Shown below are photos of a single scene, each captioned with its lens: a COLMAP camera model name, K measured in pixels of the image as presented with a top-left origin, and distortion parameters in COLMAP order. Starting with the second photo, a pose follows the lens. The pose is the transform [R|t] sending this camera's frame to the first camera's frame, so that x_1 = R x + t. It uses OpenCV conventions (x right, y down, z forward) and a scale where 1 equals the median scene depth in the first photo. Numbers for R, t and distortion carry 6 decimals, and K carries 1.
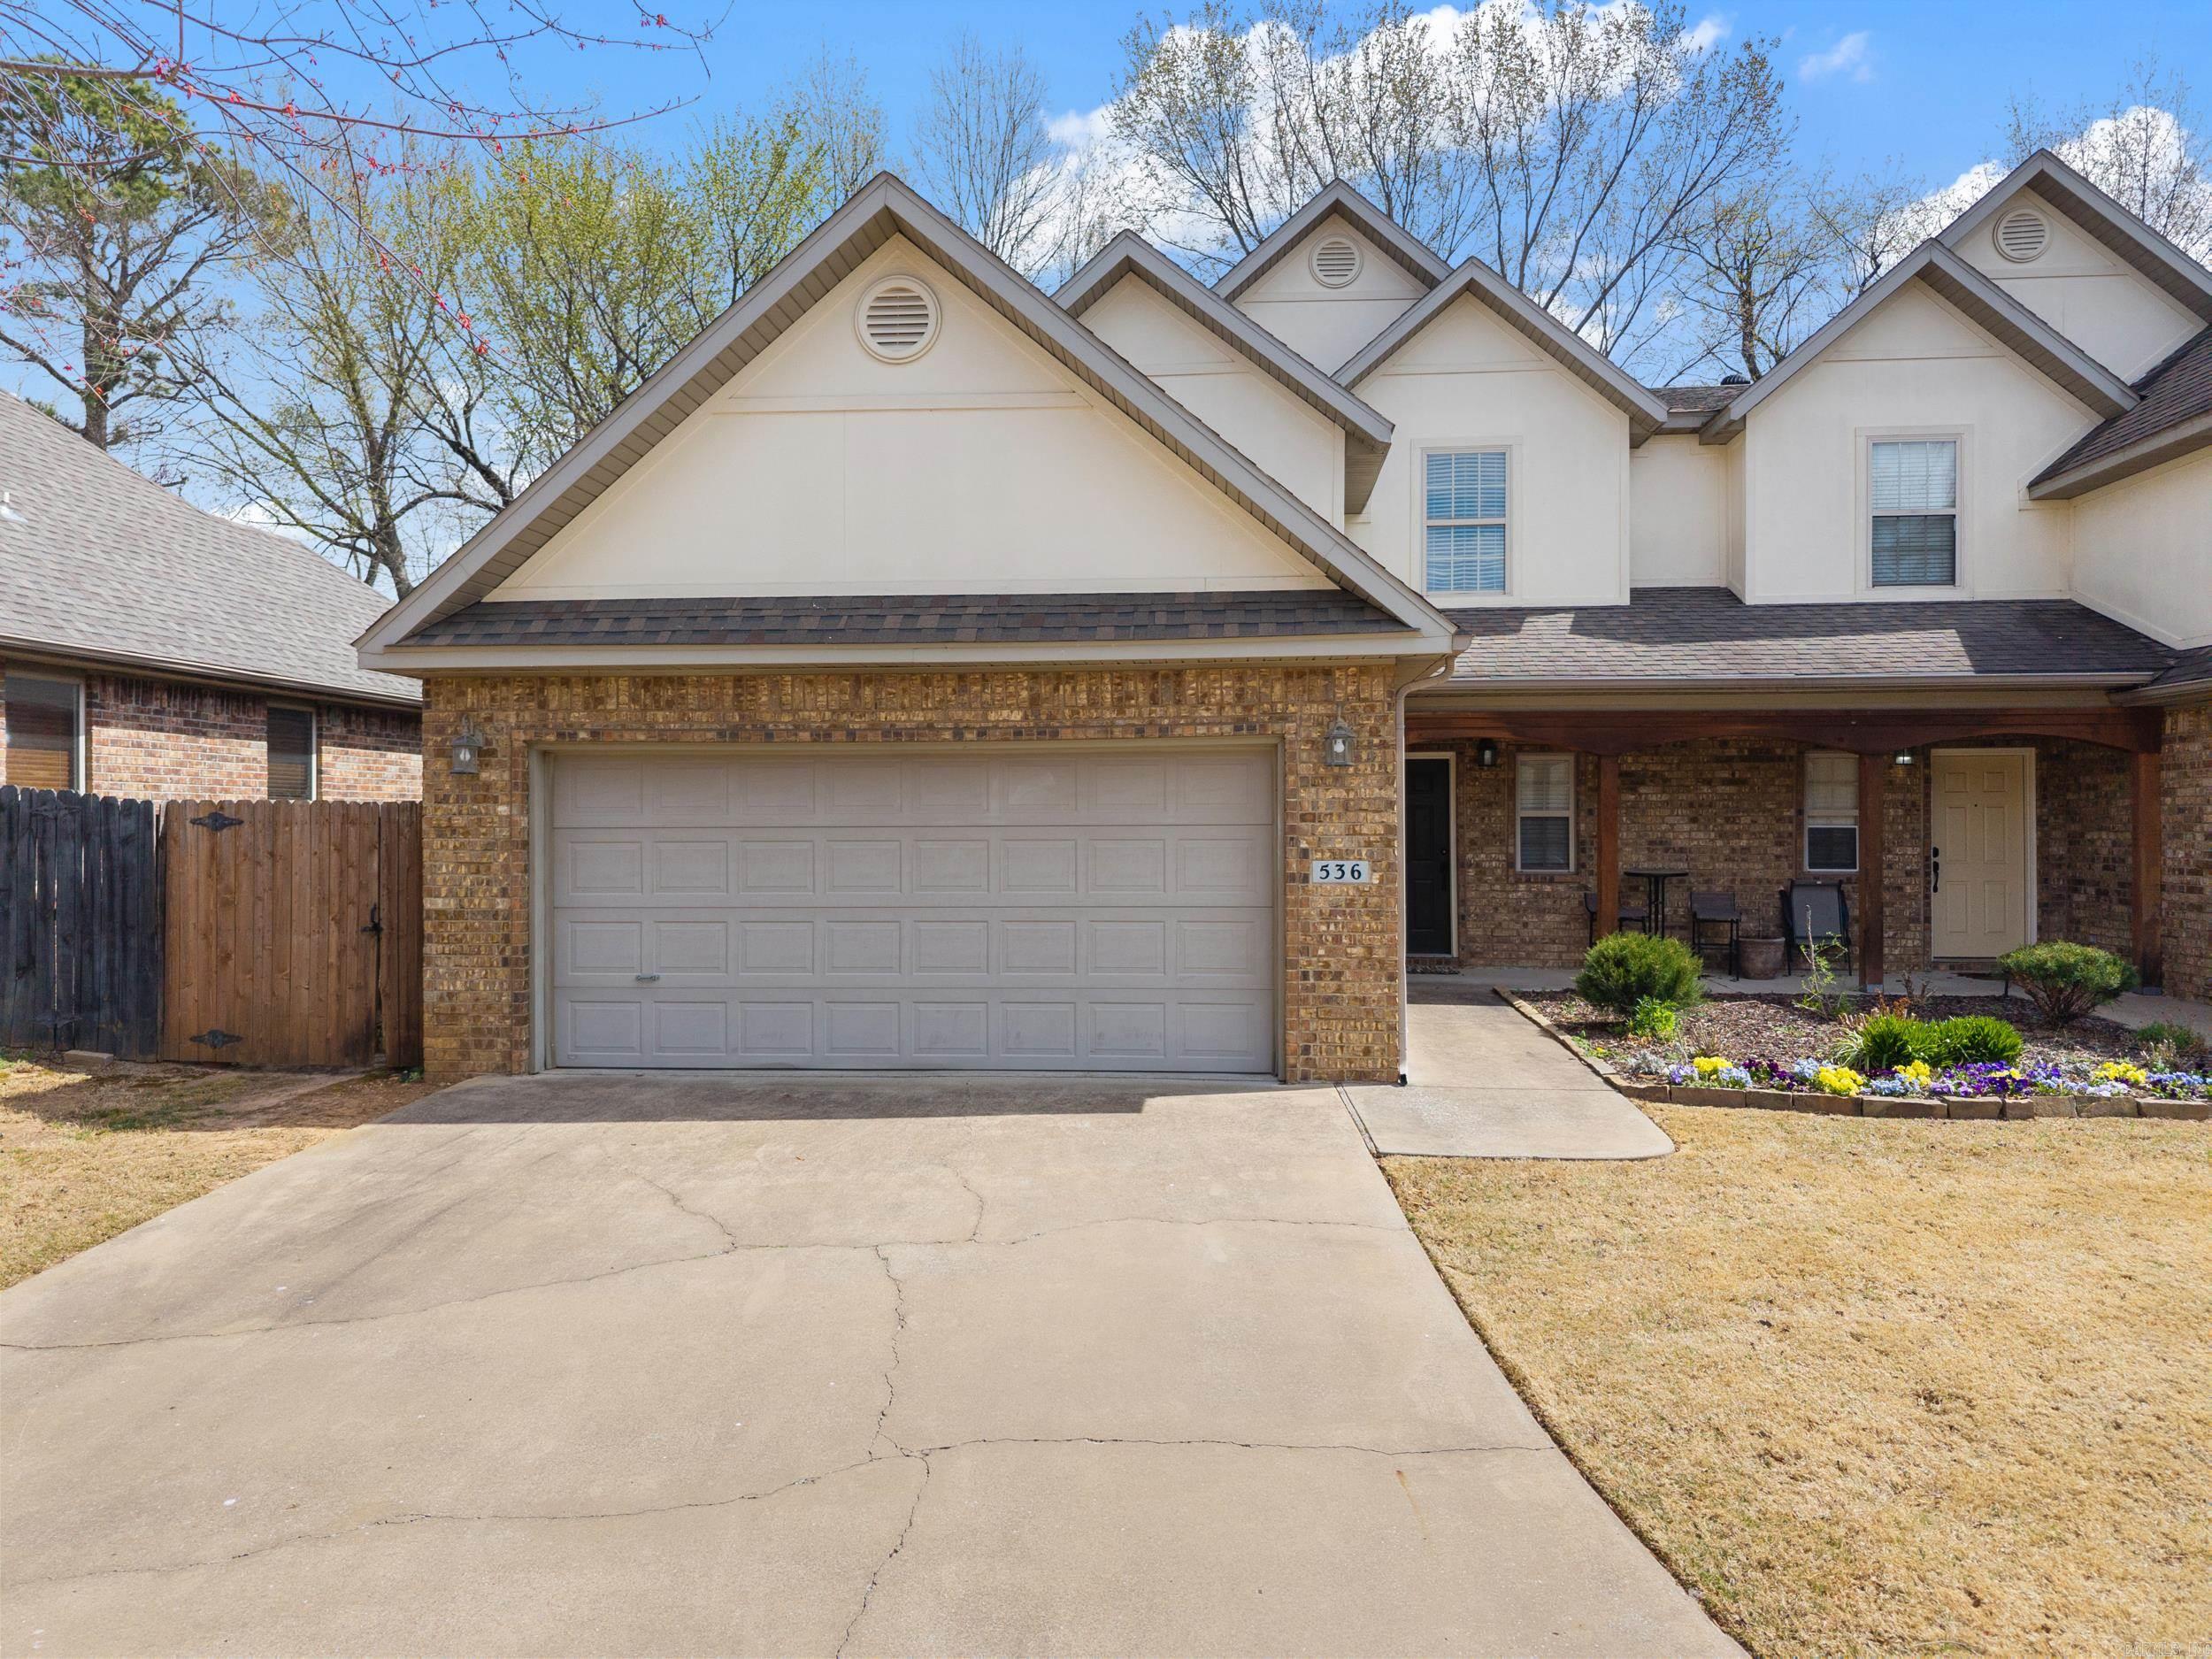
lens RADIAL K [[1556.4, 0, 1065.1], [0, 1556.4, 797.4], [0, 0, 1]] dist [0.028201, -0.009599]
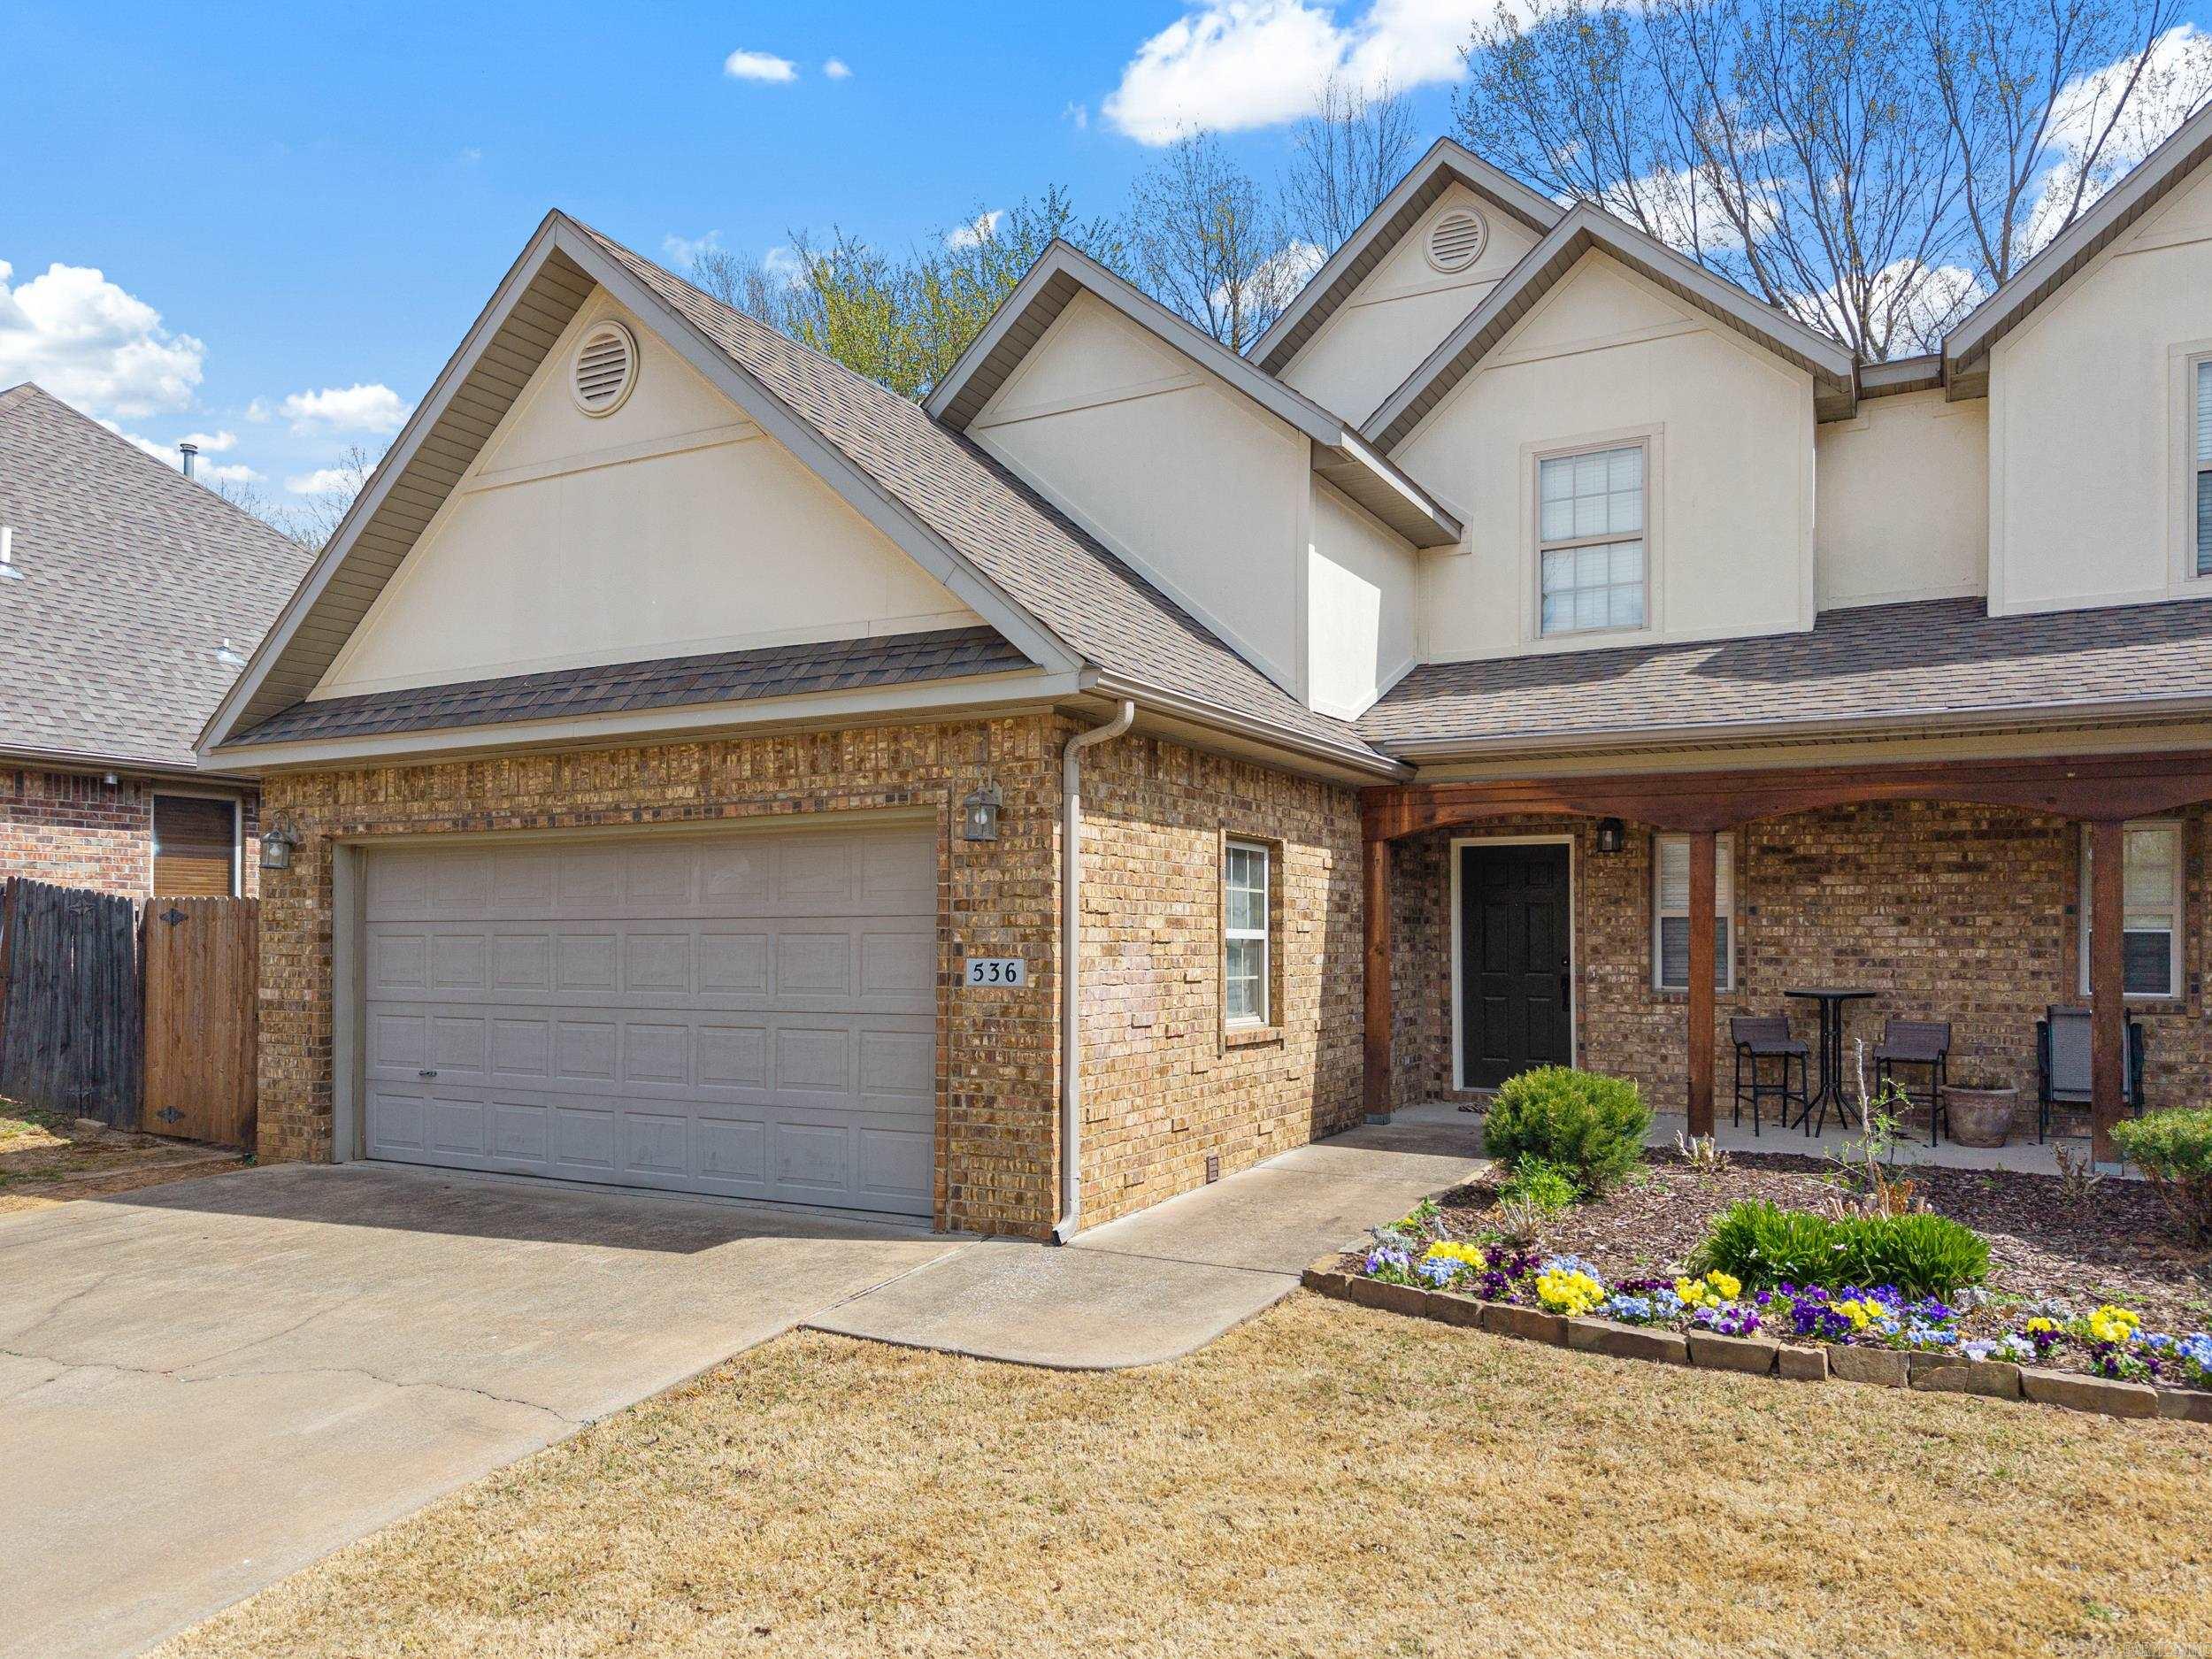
lens RADIAL K [[1556.4, 0, 1071.0], [0, 1556.4, 898.5], [0, 0, 1]] dist [0.028201, -0.009599]
pose [[0.911844, -0.006728, -0.410483, 0.514450], [0.001506, 0.999914, -0.013043, 0.019003], [0.410535, 0.011275, 0.911775, 0.269414]]
